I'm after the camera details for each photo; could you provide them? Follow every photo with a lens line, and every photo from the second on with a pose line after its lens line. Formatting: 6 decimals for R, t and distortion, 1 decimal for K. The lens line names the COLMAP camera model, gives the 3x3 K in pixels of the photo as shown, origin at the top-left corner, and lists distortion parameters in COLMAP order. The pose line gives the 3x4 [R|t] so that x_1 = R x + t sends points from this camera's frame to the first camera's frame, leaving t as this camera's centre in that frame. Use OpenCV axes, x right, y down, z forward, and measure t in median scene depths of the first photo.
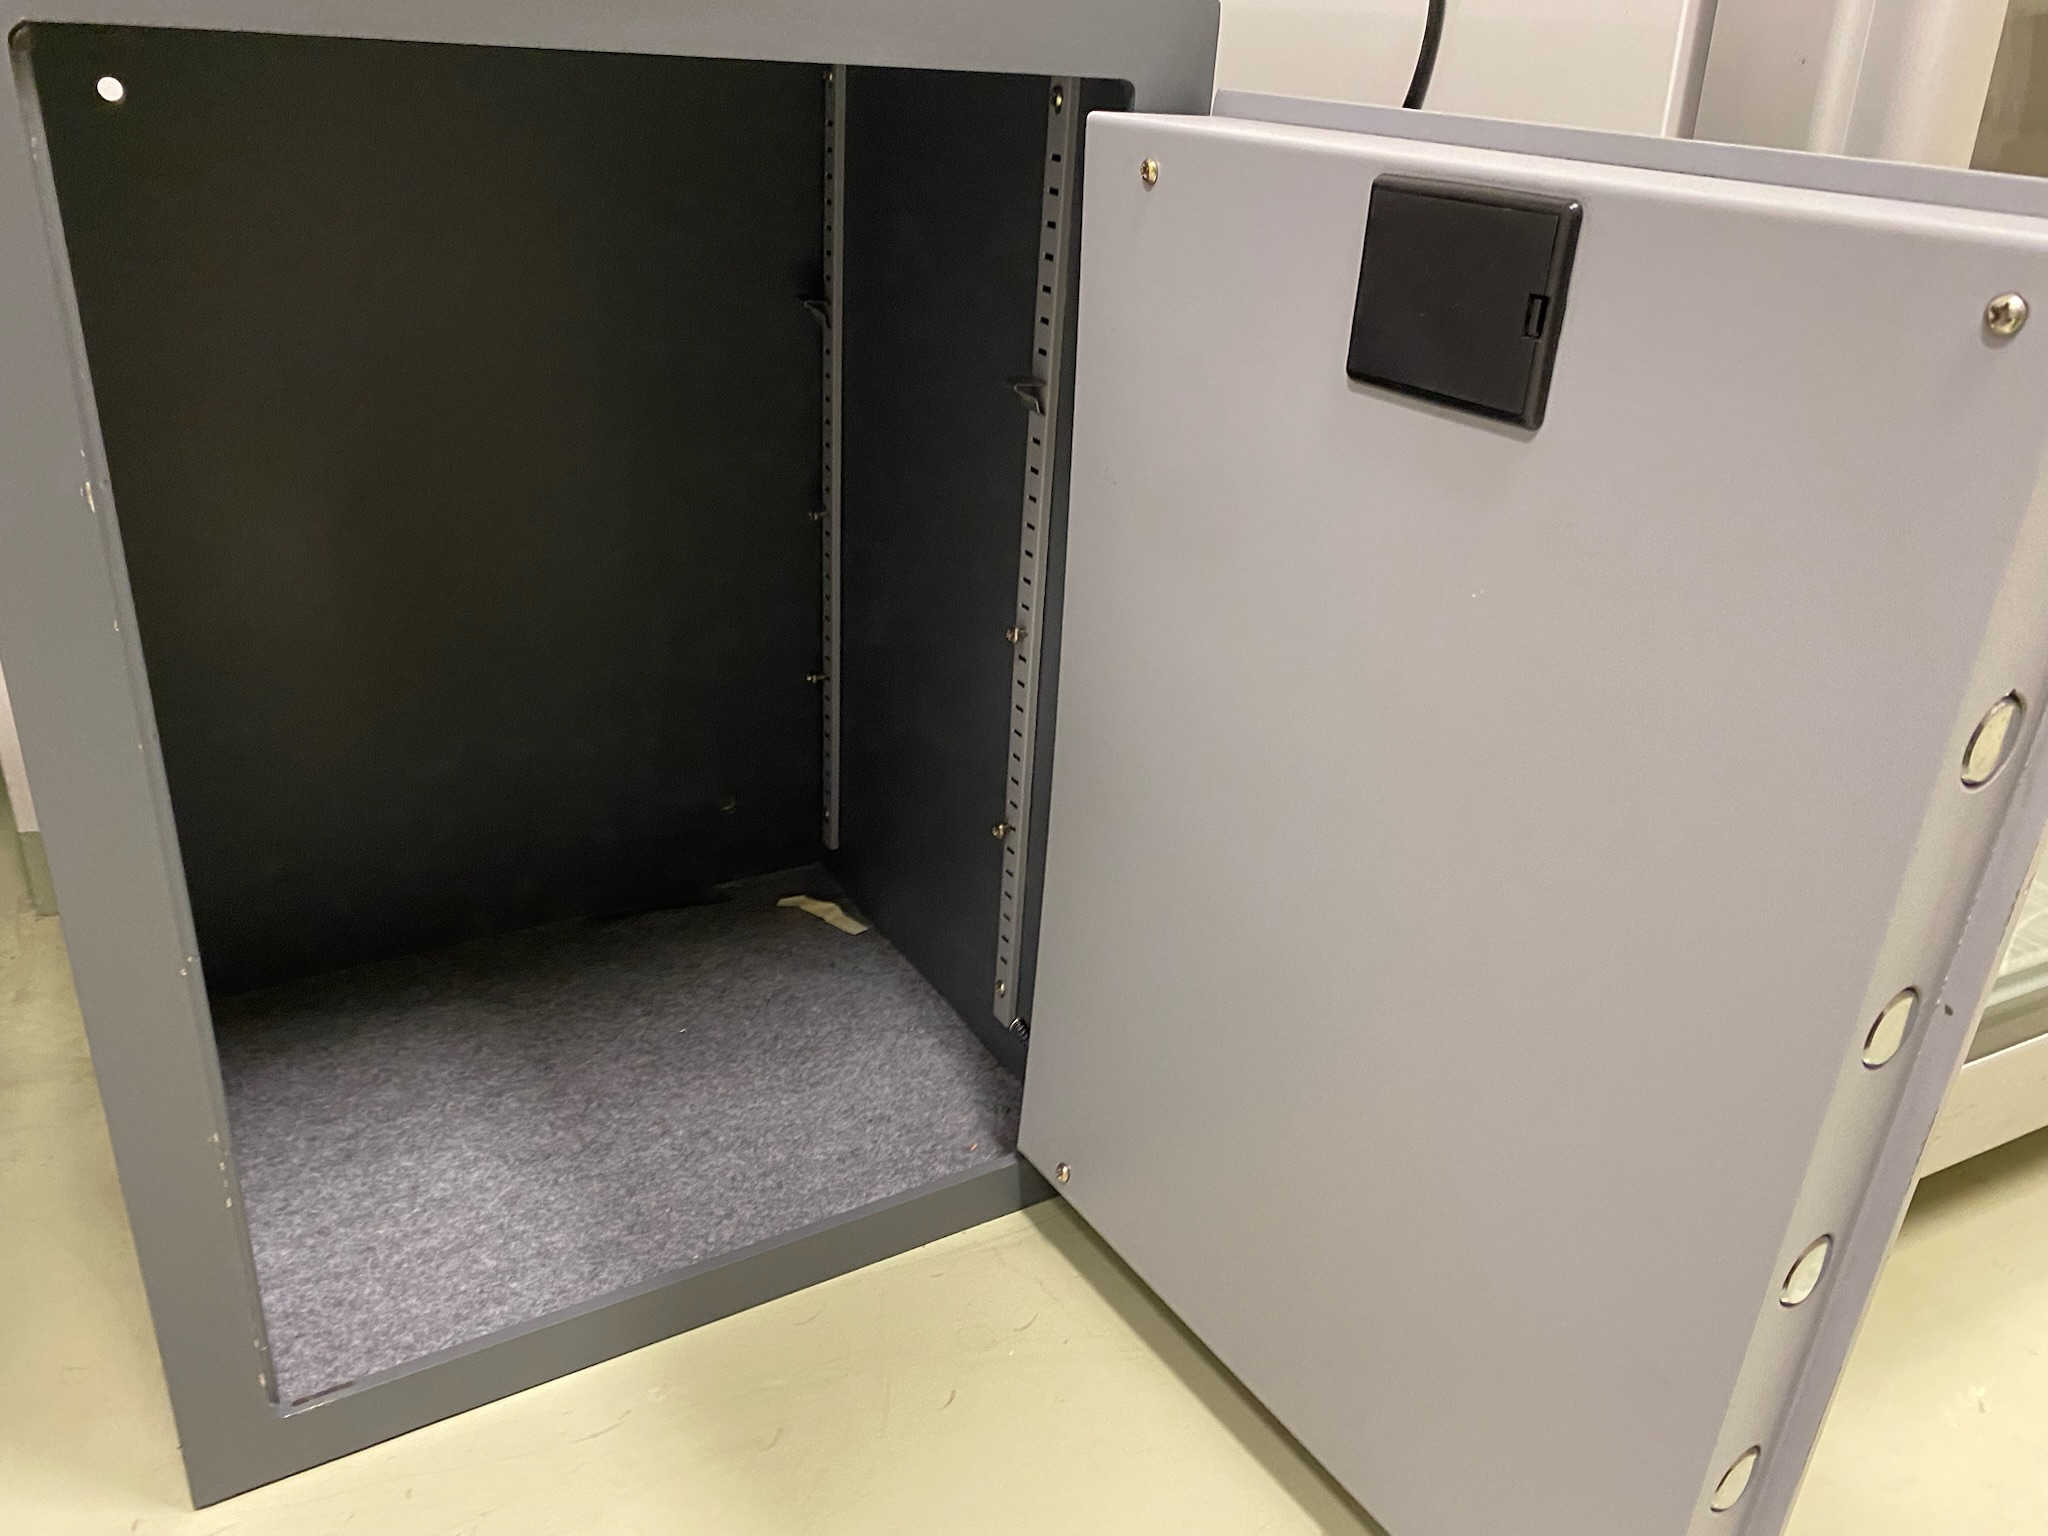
lens RADIAL K [[1563.0, 0, 1025.7], [0, 1563.0, 736.7], [0, 0, 1]] dist [0.001886, -0.004727]
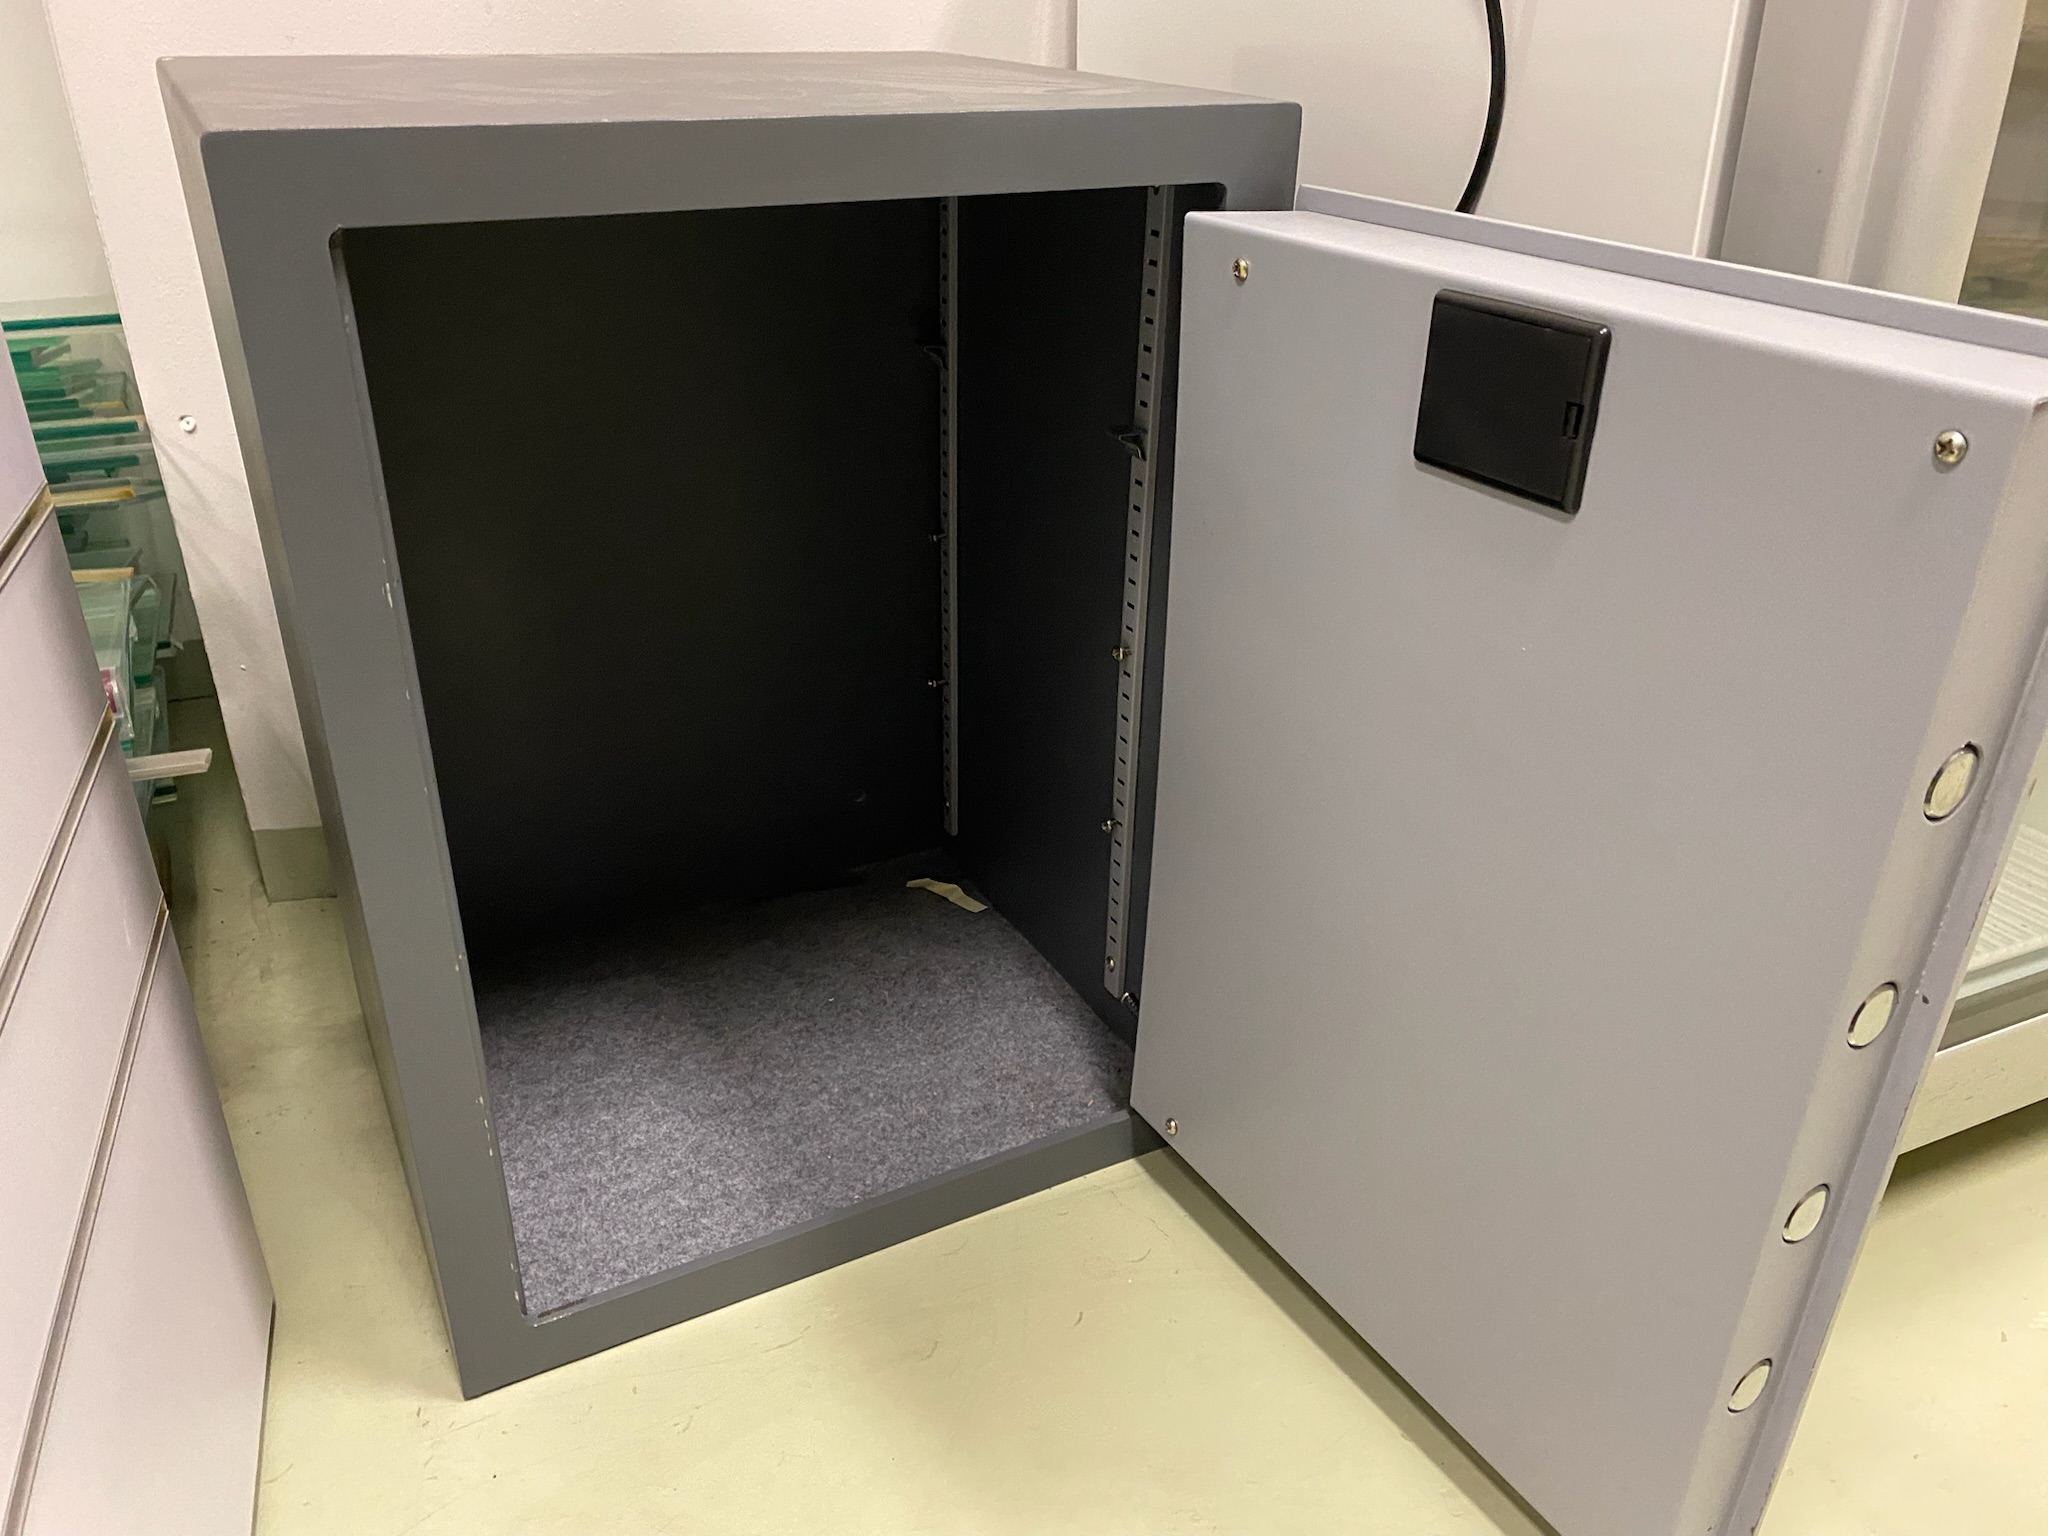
lens RADIAL K [[1536.5, 0, 1024.0], [0, 1536.5, 768.0], [0, 0, 1]] dist [0.064582, -0.122367]
pose [[0.998349, -0.011488, -0.056281, -0.015546], [0.014342, 0.998617, 0.050572, -0.042414], [0.055622, -0.051295, 0.997133, -0.123202]]
